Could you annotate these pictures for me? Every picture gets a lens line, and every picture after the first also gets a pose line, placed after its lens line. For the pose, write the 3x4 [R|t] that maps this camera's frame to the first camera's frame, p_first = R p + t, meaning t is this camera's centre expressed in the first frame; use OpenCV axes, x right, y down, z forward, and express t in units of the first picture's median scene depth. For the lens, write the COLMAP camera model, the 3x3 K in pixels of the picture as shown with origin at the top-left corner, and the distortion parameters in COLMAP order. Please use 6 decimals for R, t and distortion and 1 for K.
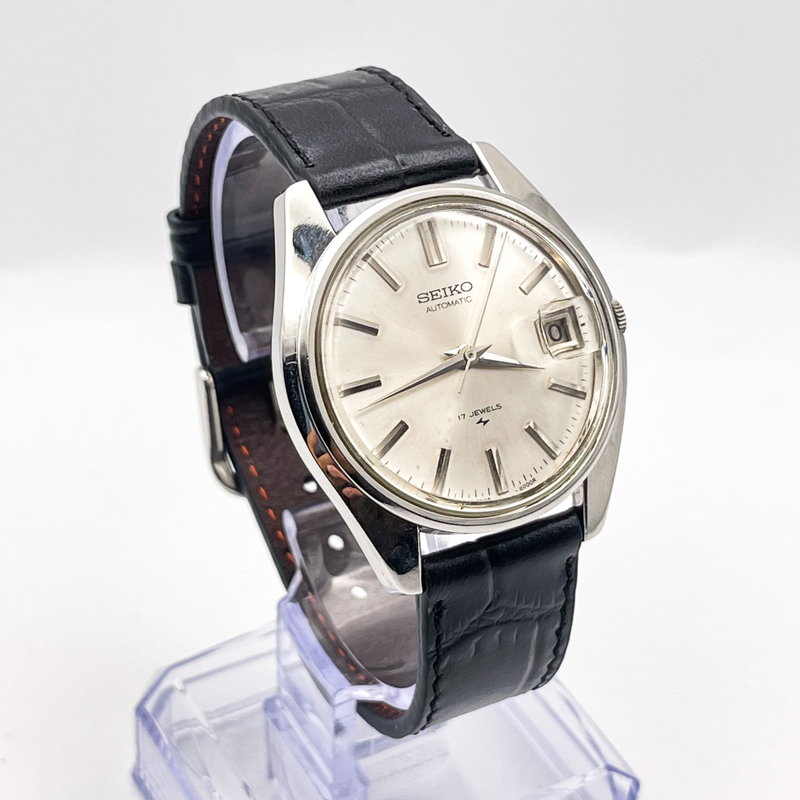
lens RADIAL K [[2348.6, 0, 398.0], [0, 2348.6, 397.9], [0, 0, 1]] dist [0.222182, 0.000000]
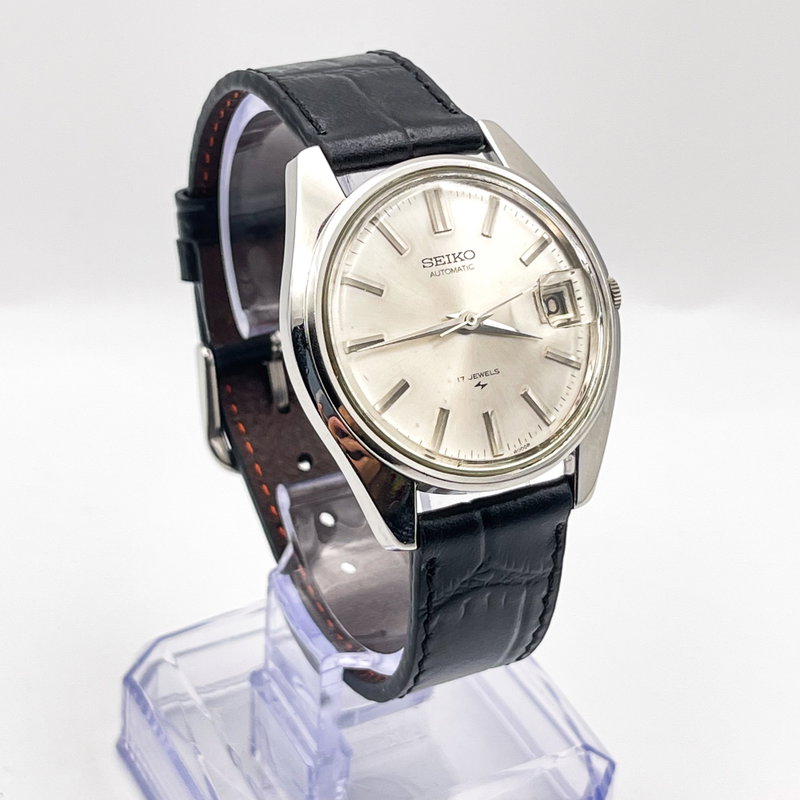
lens RADIAL K [[2348.6, 0, 396.1], [0, 2348.6, 403.4], [0, 0, 1]] dist [0.222182, 0.000000]
pose [[0.999217, 0.036311, 0.015740, -0.016078], [-0.035614, 0.998462, -0.042497, 0.059768], [-0.017259, 0.041903, 0.998973, -0.028282]]
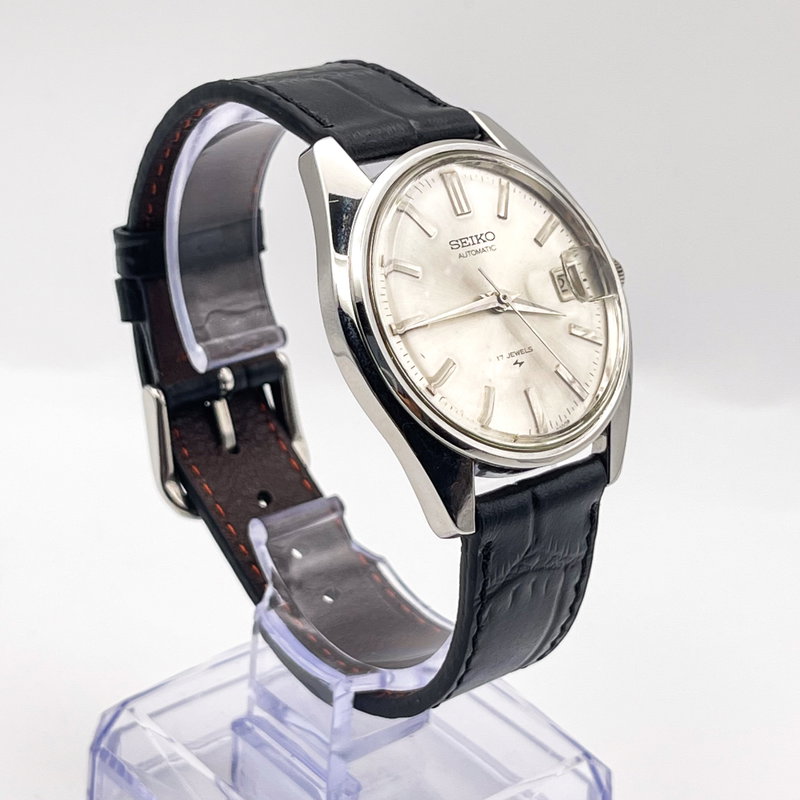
lens RADIAL K [[2348.6, 0, 407.1], [0, 2348.6, 399.7], [0, 0, 1]] dist [0.222182, 0.000000]
pose [[0.970255, -0.041008, 0.238586, -0.241158], [0.076074, 0.987271, -0.139677, 0.155682], [-0.229821, 0.153672, 0.961024, 0.028911]]
